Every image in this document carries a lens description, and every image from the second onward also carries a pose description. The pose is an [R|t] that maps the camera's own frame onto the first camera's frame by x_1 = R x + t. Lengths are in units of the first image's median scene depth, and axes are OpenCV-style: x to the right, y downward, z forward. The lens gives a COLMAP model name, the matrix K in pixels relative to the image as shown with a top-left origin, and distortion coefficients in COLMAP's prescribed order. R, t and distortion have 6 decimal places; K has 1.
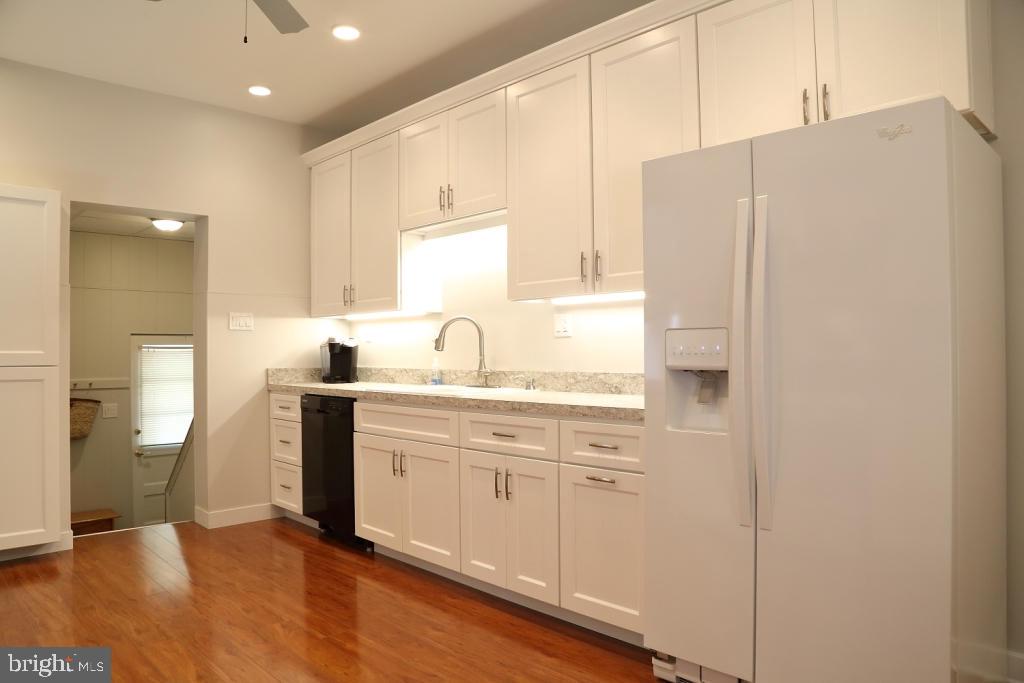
lens RADIAL K [[689.6, 0, 512.0], [0, 689.6, 341.5], [0, 0, 1]] dist [-0.108401, 0.038662]
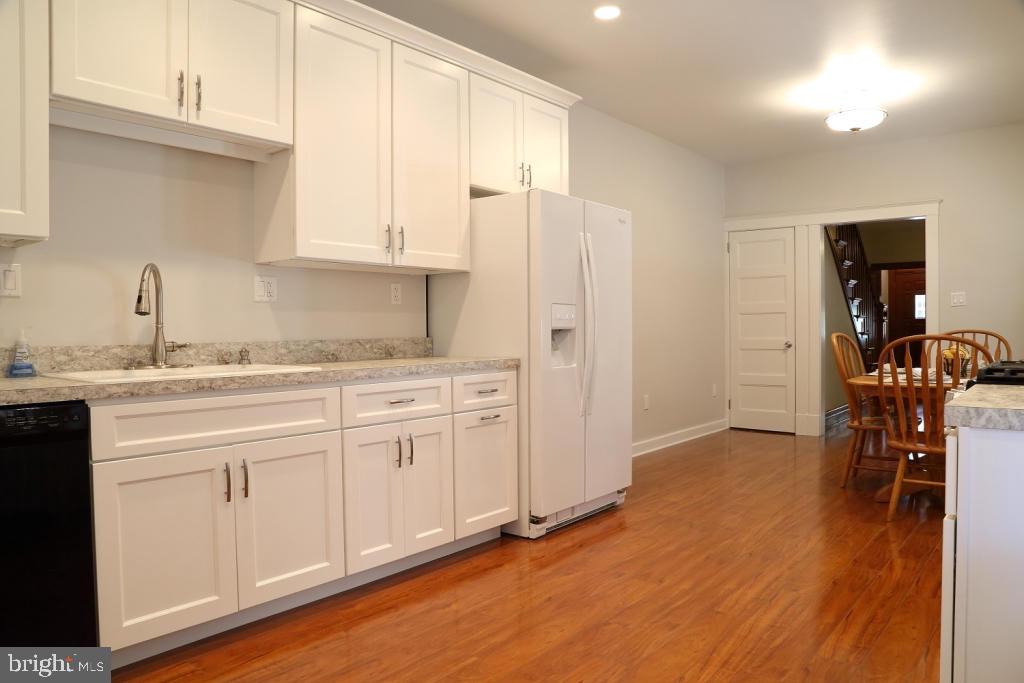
lens RADIAL K [[689.6, 0, 512.0], [0, 689.6, 341.5], [0, 0, 1]] dist [-0.108401, 0.038662]
pose [[-0.100992, -0.011133, 0.994825, -0.988489], [-0.005998, 0.999926, 0.010582, 0.039298], [-0.994869, -0.004898, -0.101052, 0.933839]]
